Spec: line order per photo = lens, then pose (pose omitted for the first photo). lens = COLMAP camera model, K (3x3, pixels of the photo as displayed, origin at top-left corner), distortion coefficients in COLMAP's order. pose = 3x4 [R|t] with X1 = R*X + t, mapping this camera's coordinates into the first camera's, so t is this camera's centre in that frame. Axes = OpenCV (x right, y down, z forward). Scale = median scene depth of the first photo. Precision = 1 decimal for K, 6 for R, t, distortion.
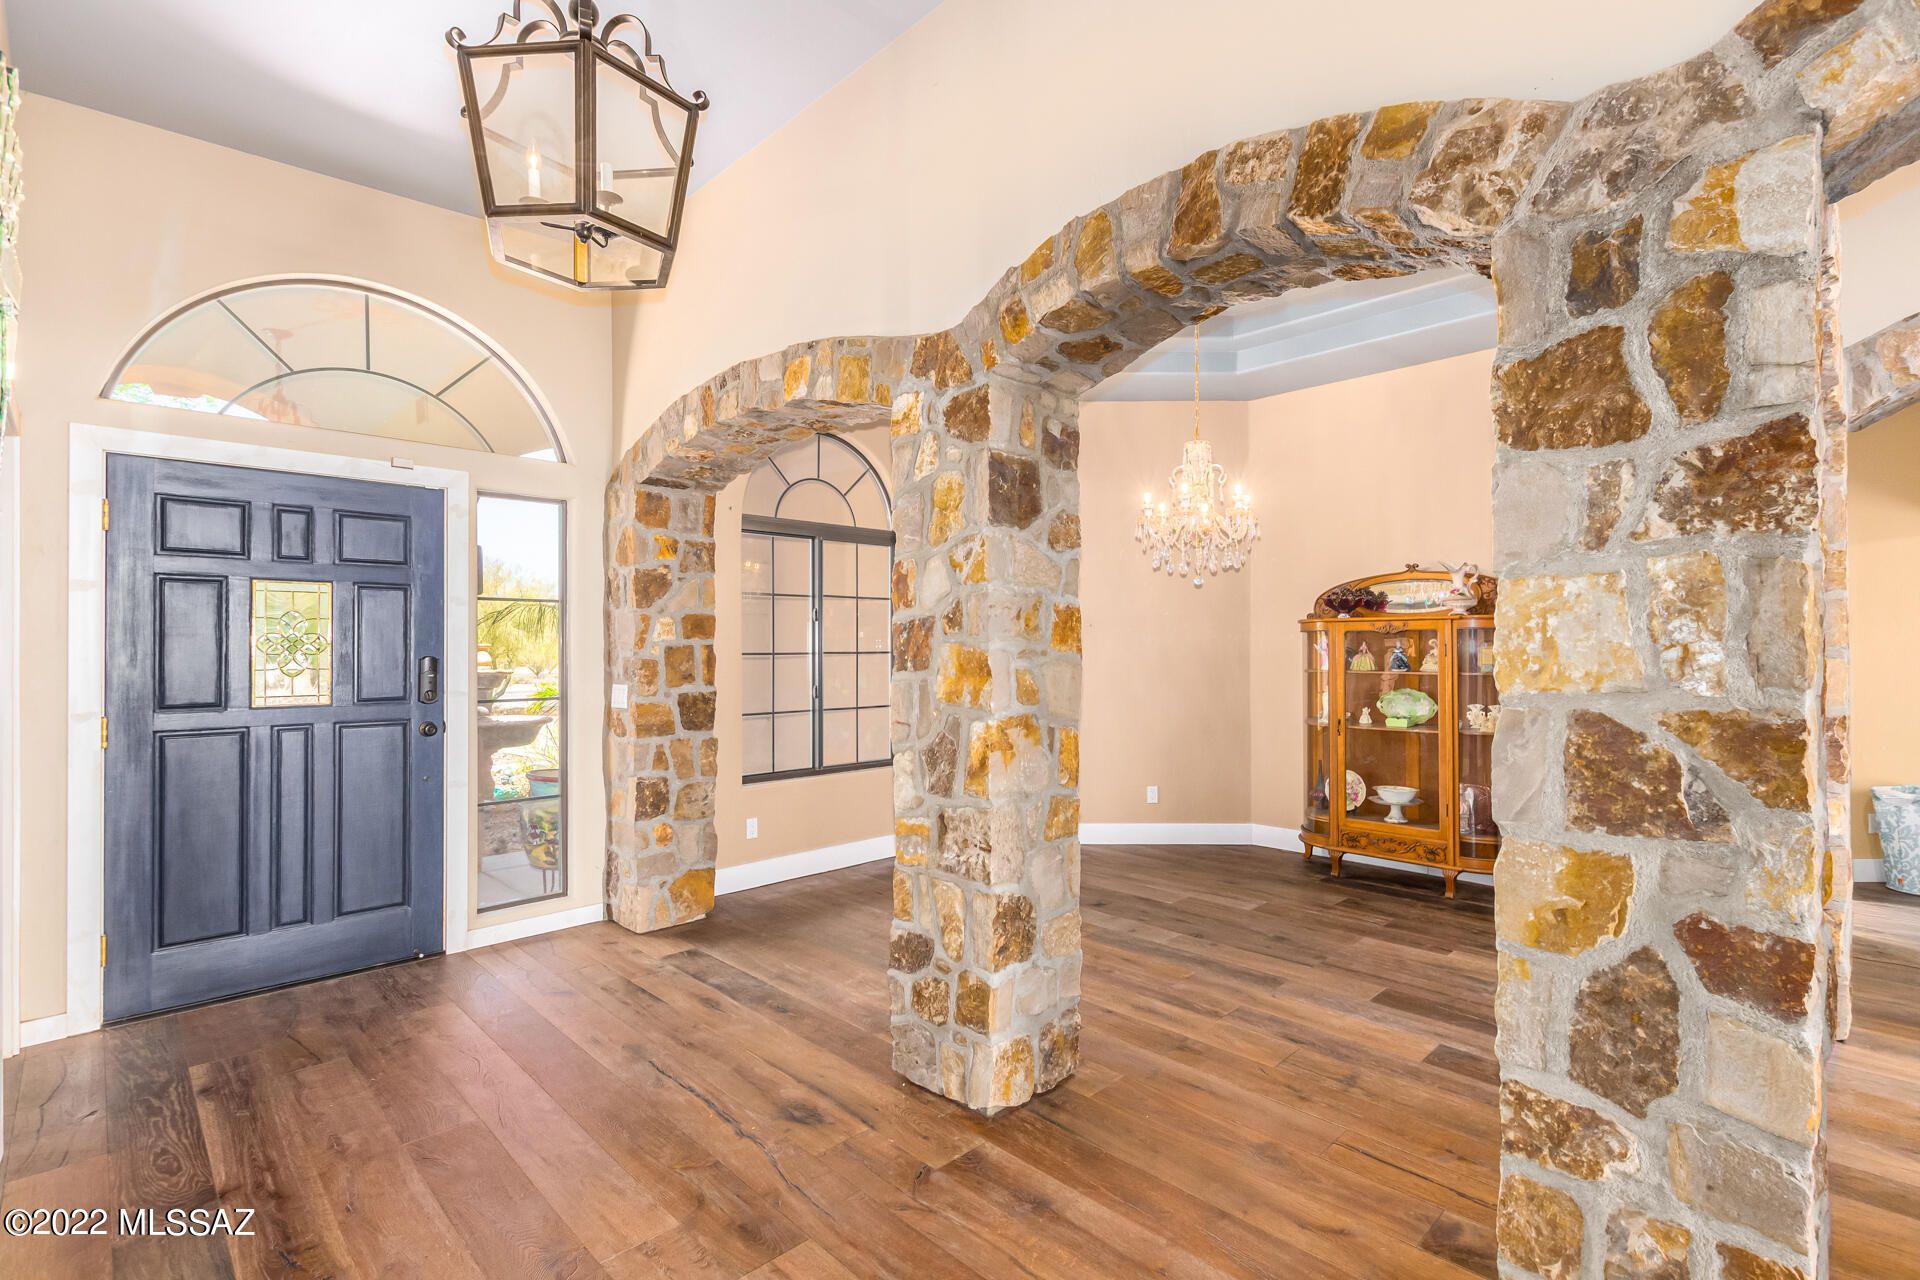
lens RADIAL K [[877.4, 0, 953.9], [0, 877.4, 672.2], [0, 0, 1]] dist [0.001934, 0.000011]
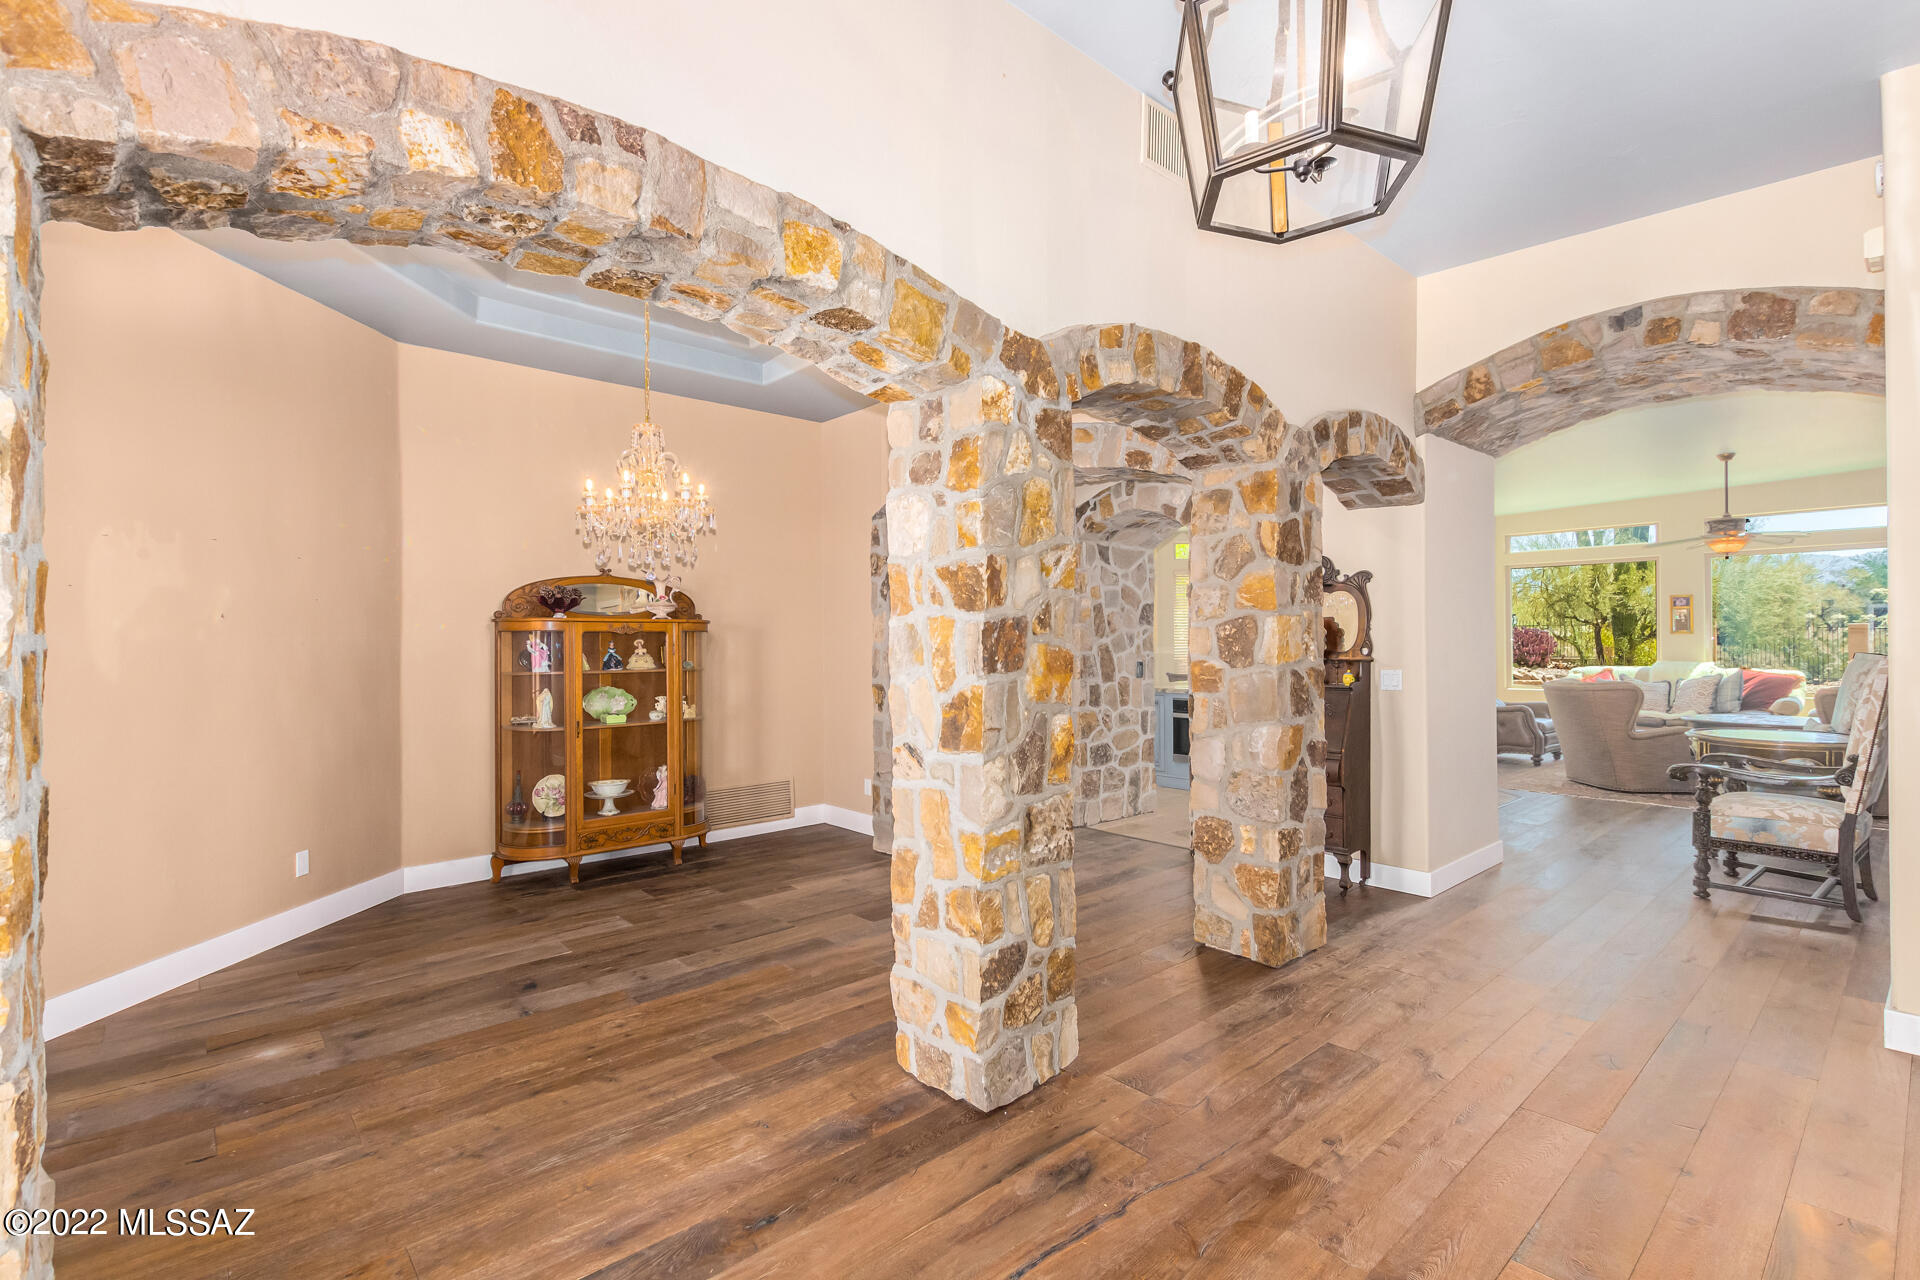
lens RADIAL K [[888.7, 0, 962.1], [0, 888.7, 665.3], [0, 0, 1]] dist [0.004522, 0.000230]
pose [[0.036076, -0.026040, 0.999010, -1.016088], [0.035071, 0.999078, 0.024775, -0.034674], [-0.998733, 0.034142, 0.036956, 1.013054]]
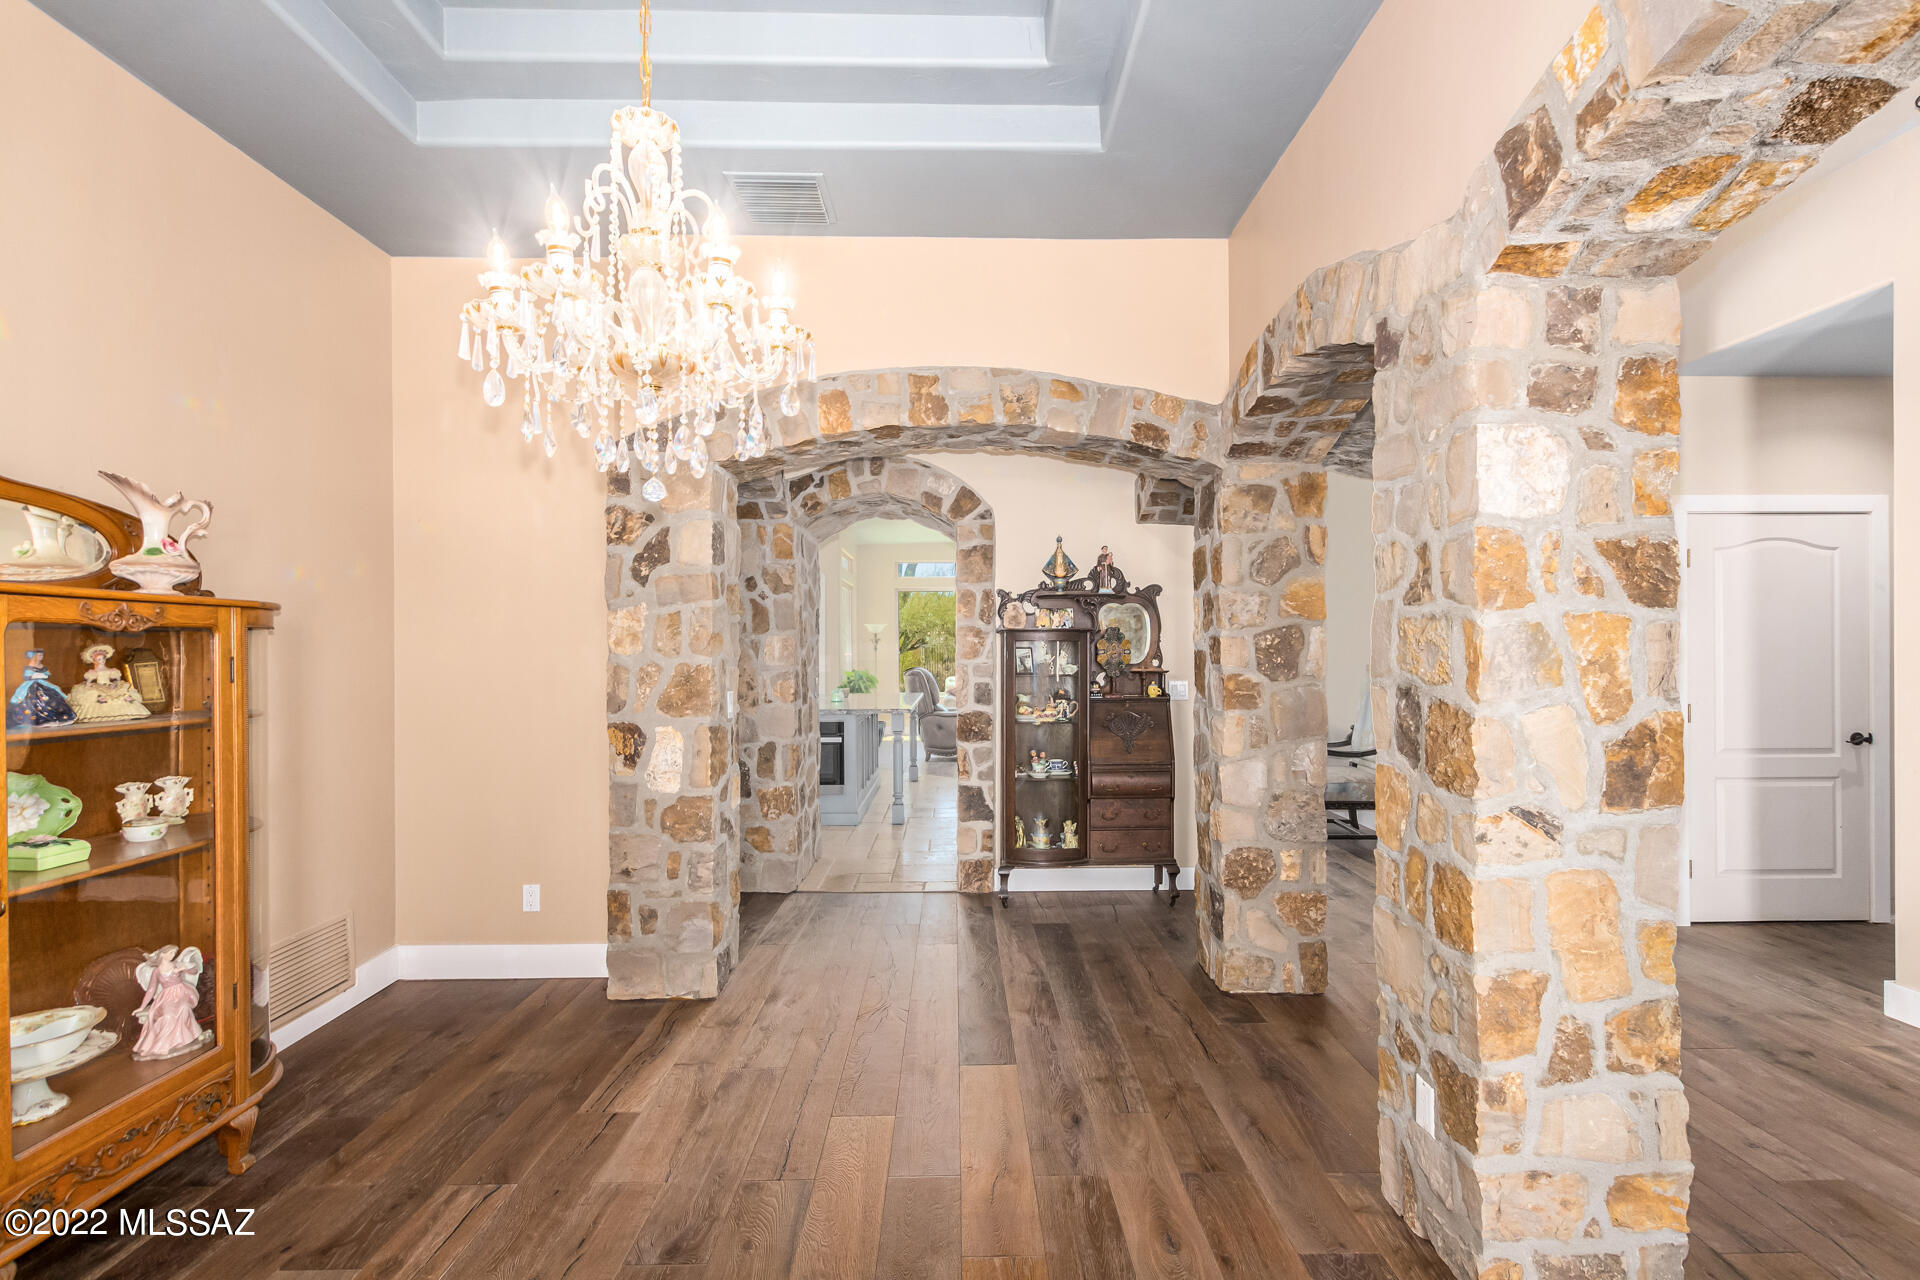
lens RADIAL K [[879.4, 0, 968.0], [0, 879.4, 669.8], [0, 0, 1]] dist [0.003535, 0.000345]
pose [[-0.733642, -0.010240, 0.679459, -0.124452], [0.024724, 0.998822, 0.041748, -0.062080], [-0.679086, 0.047427, -0.732525, 1.887098]]
